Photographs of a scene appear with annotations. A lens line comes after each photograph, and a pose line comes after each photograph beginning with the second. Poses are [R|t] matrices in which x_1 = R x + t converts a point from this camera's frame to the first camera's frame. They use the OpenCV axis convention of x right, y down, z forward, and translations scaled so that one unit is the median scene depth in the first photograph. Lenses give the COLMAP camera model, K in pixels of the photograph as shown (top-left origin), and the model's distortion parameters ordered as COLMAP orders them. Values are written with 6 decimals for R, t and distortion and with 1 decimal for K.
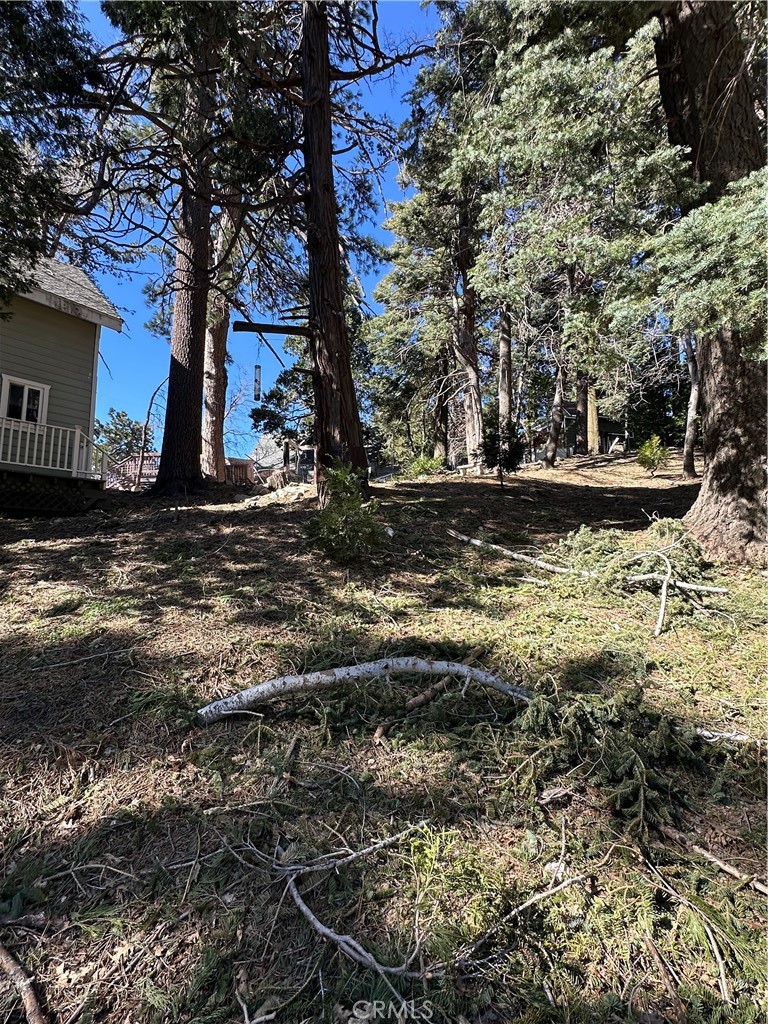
lens RADIAL K [[490.7, 0, 384.0], [0, 490.7, 512.0], [0, 0, 1]] dist [-0.000066, -0.000046]
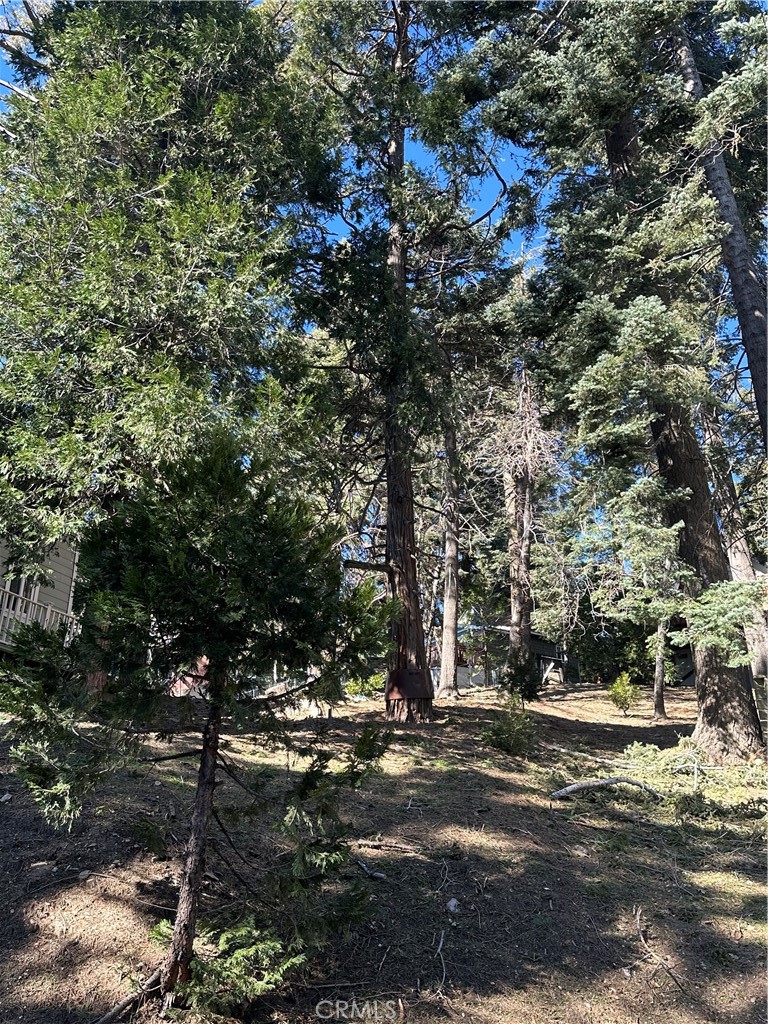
lens RADIAL K [[866.0, 0, 384.0], [0, 866.0, 512.0], [0, 0, 1]] dist [0.099656, -0.181329]
pose [[0.950482, 0.126730, 0.283768, -0.445911], [-0.042229, 0.957278, -0.286070, 0.057249], [-0.307898, 0.259921, 0.915227, -0.539330]]
